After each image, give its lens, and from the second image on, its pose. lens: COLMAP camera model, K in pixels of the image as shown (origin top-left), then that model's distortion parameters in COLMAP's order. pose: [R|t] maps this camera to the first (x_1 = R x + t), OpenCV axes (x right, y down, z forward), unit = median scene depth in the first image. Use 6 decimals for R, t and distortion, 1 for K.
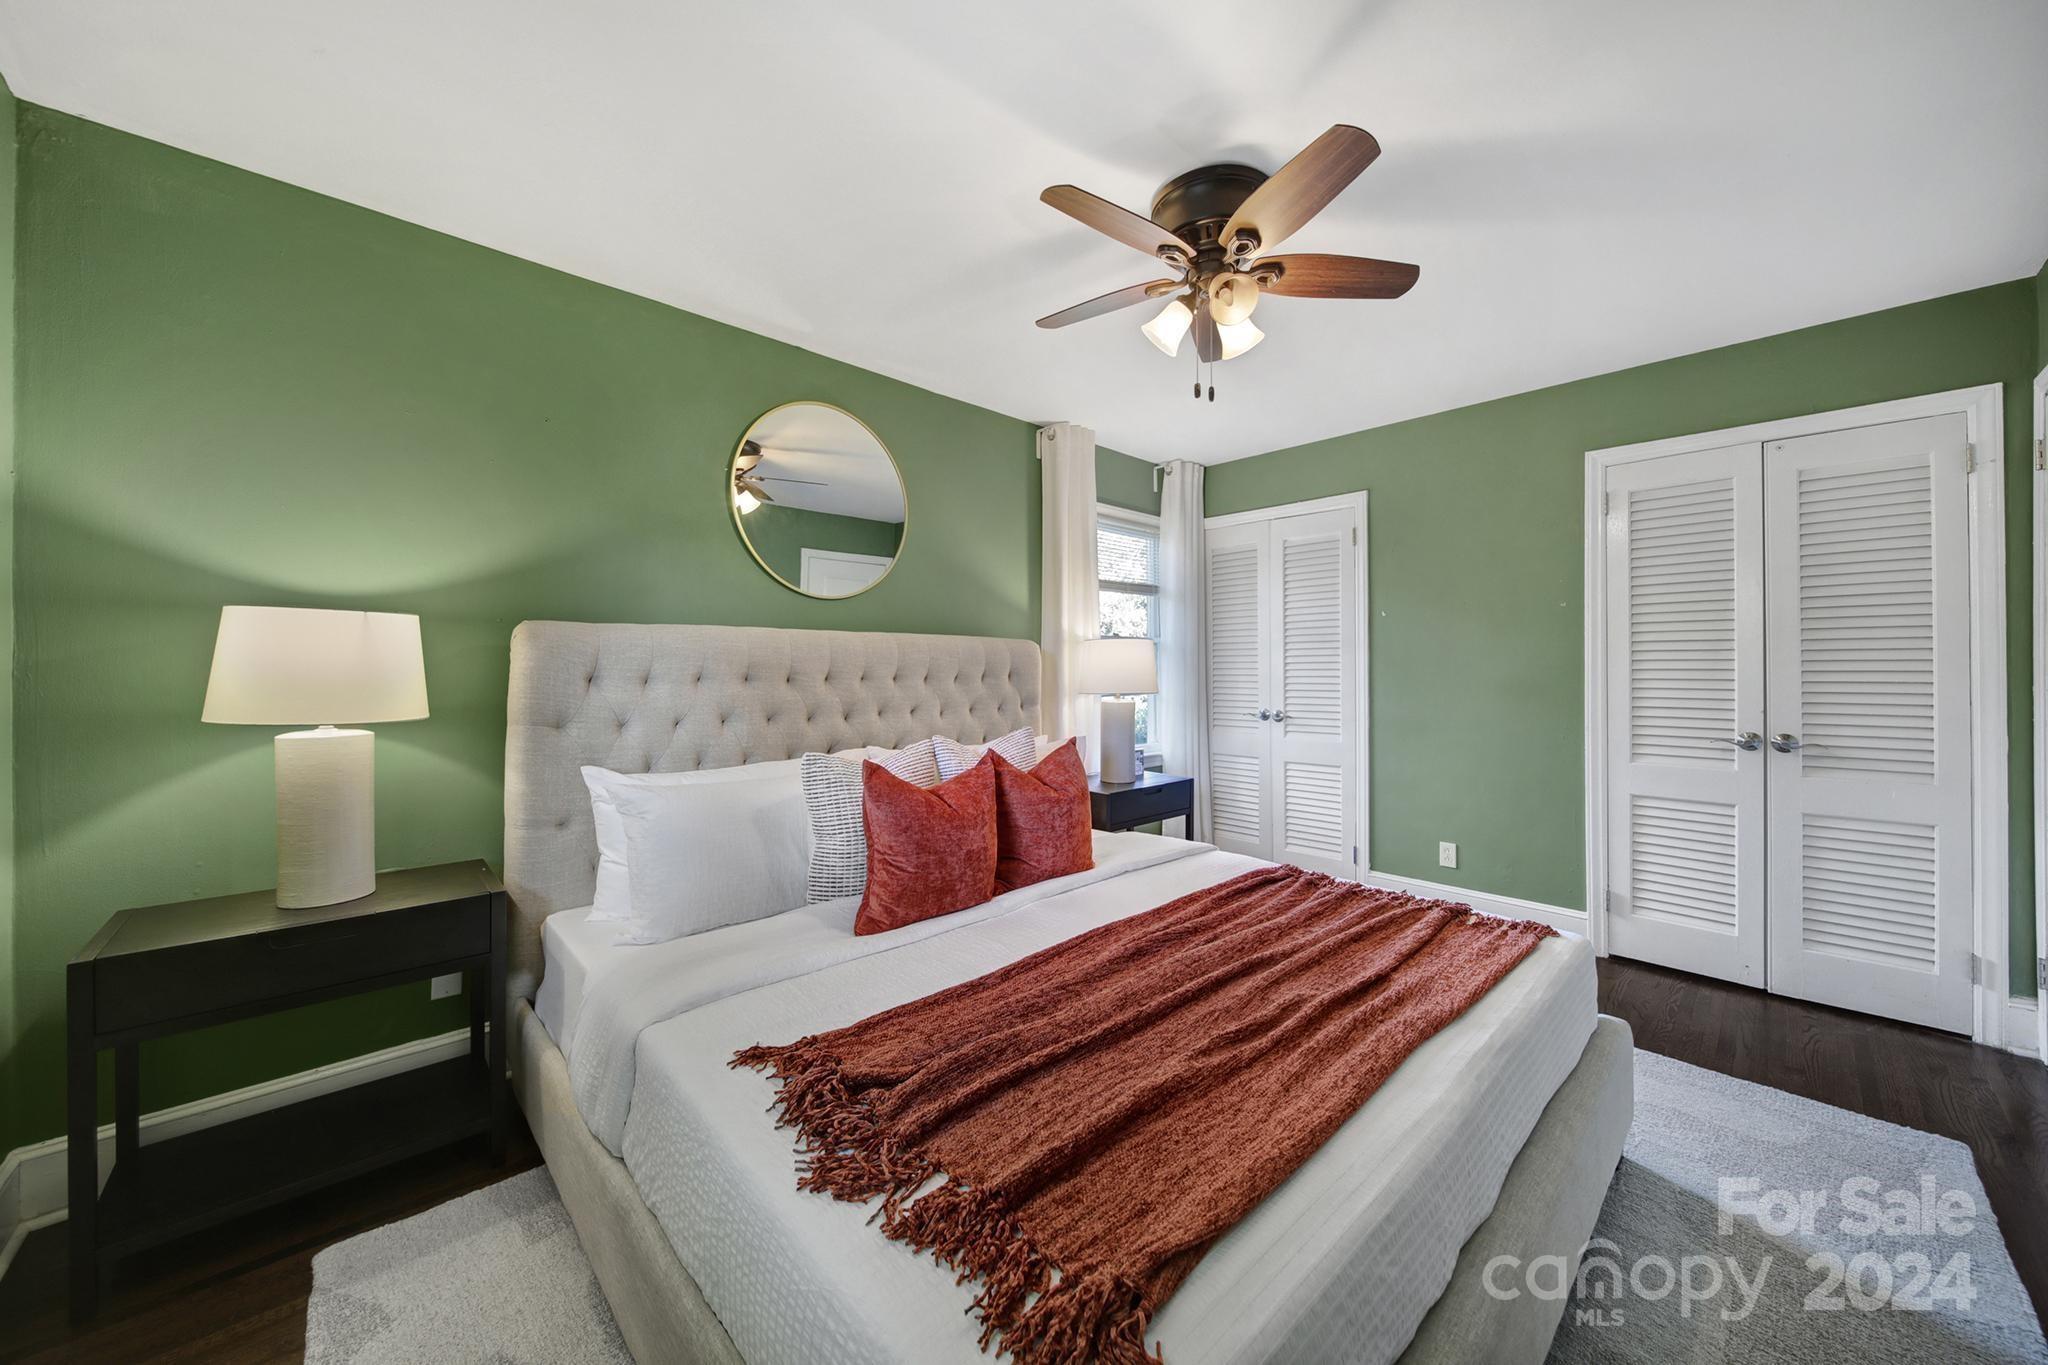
lens RADIAL K [[722.0, 0, 1028.0], [0, 722.0, 674.8], [0, 0, 1]] dist [-0.001166, -0.000487]
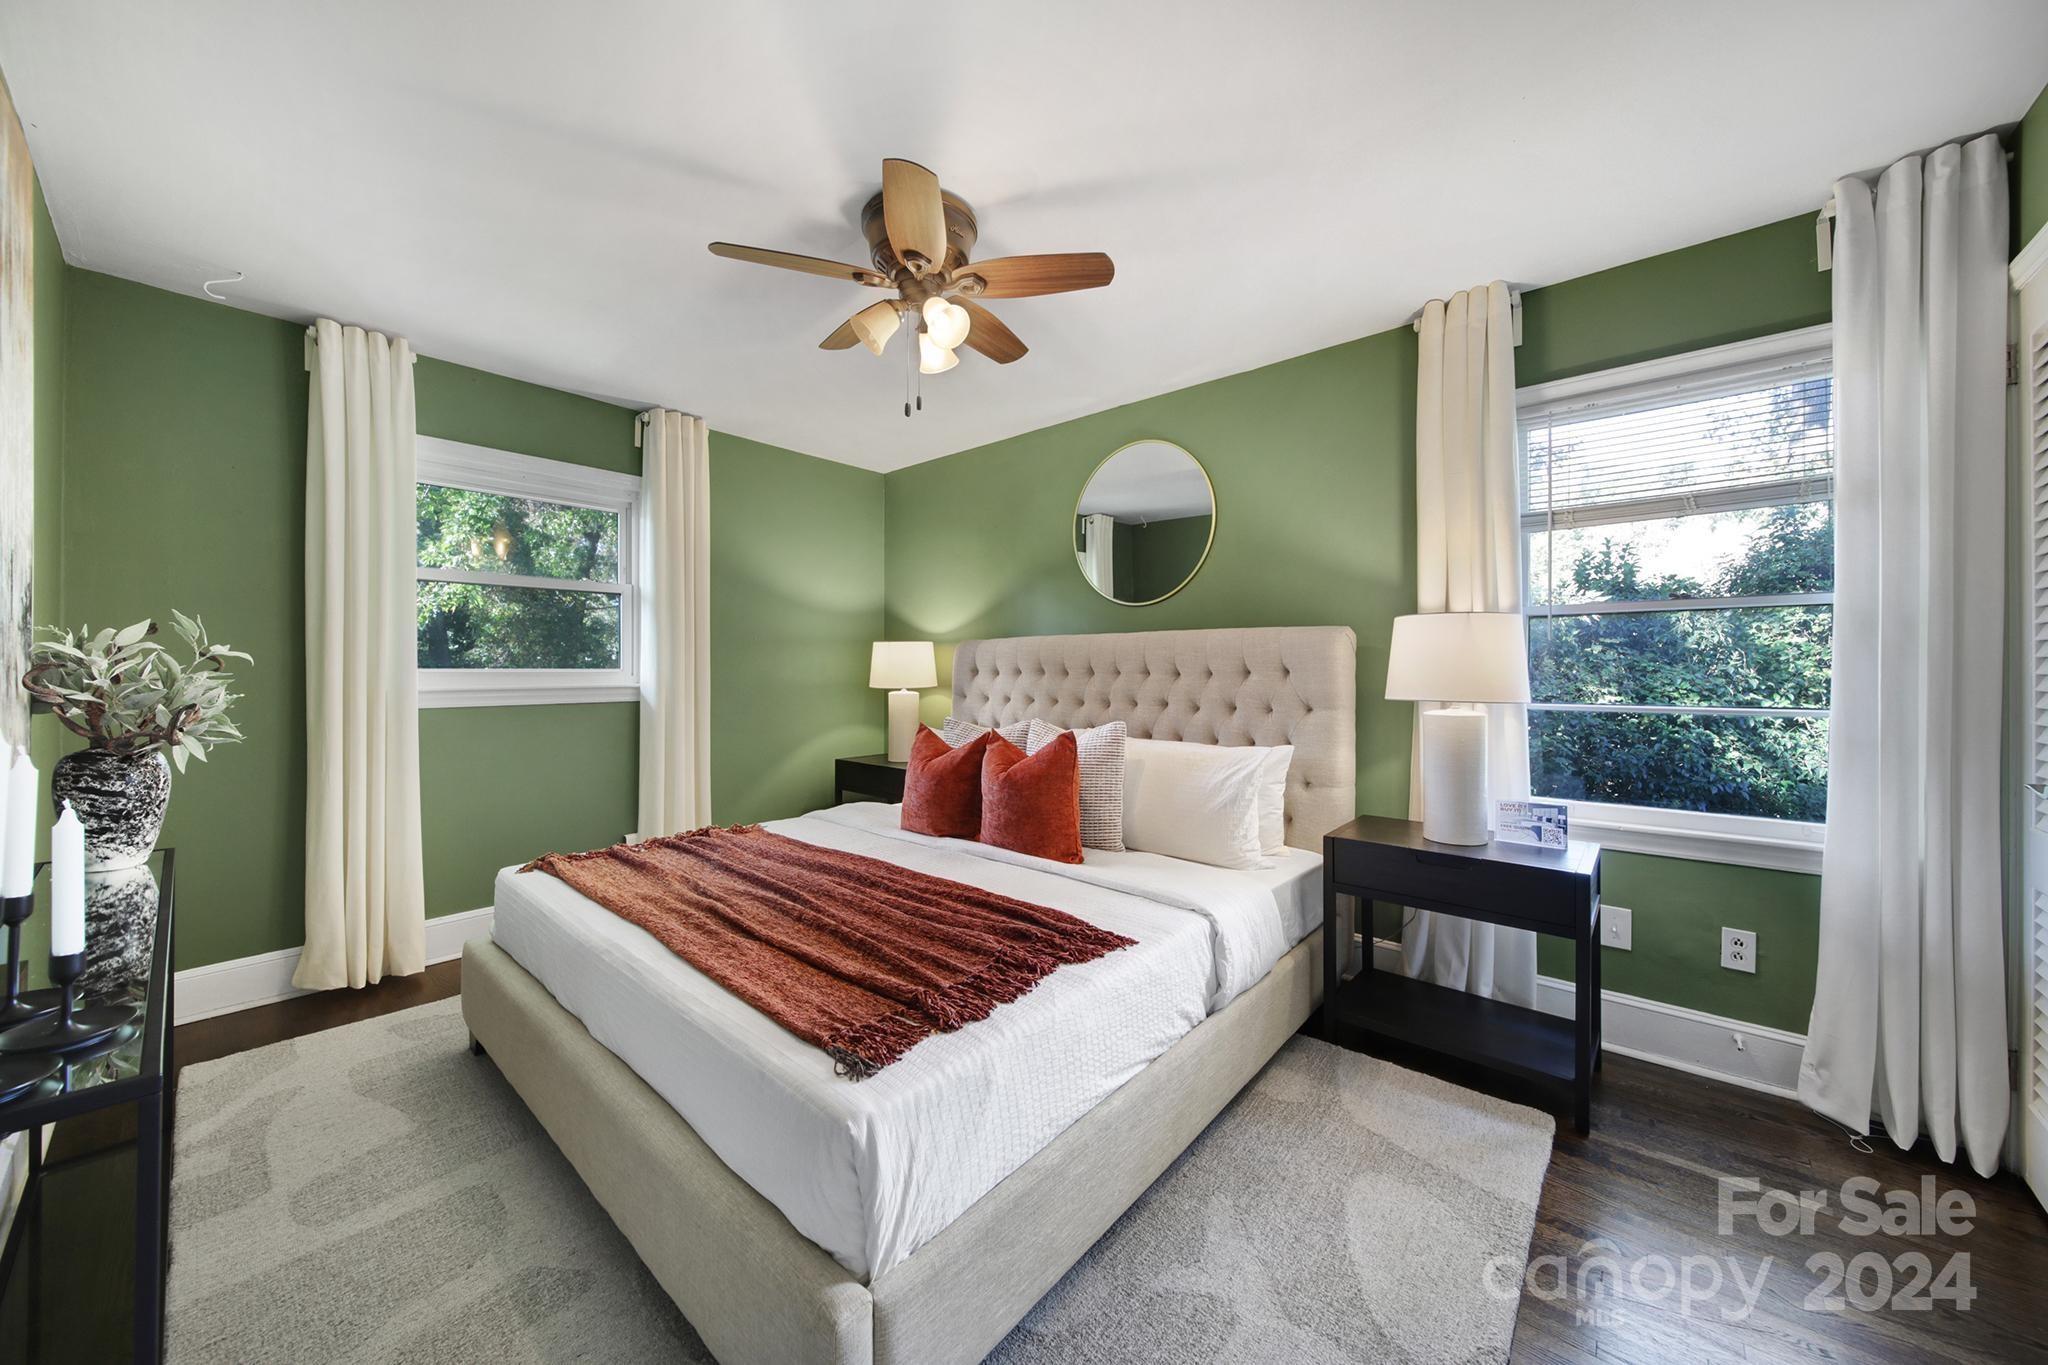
lens RADIAL K [[722.0, 0, 1028.0], [0, 722.0, 674.8], [0, 0, 1]] dist [-0.001166, -0.000487]
pose [[0.102557, 0.007824, -0.994696, 1.253040], [-0.006900, 0.999951, 0.007154, 0.001629], [0.994703, 0.006130, 0.102605, 0.991982]]
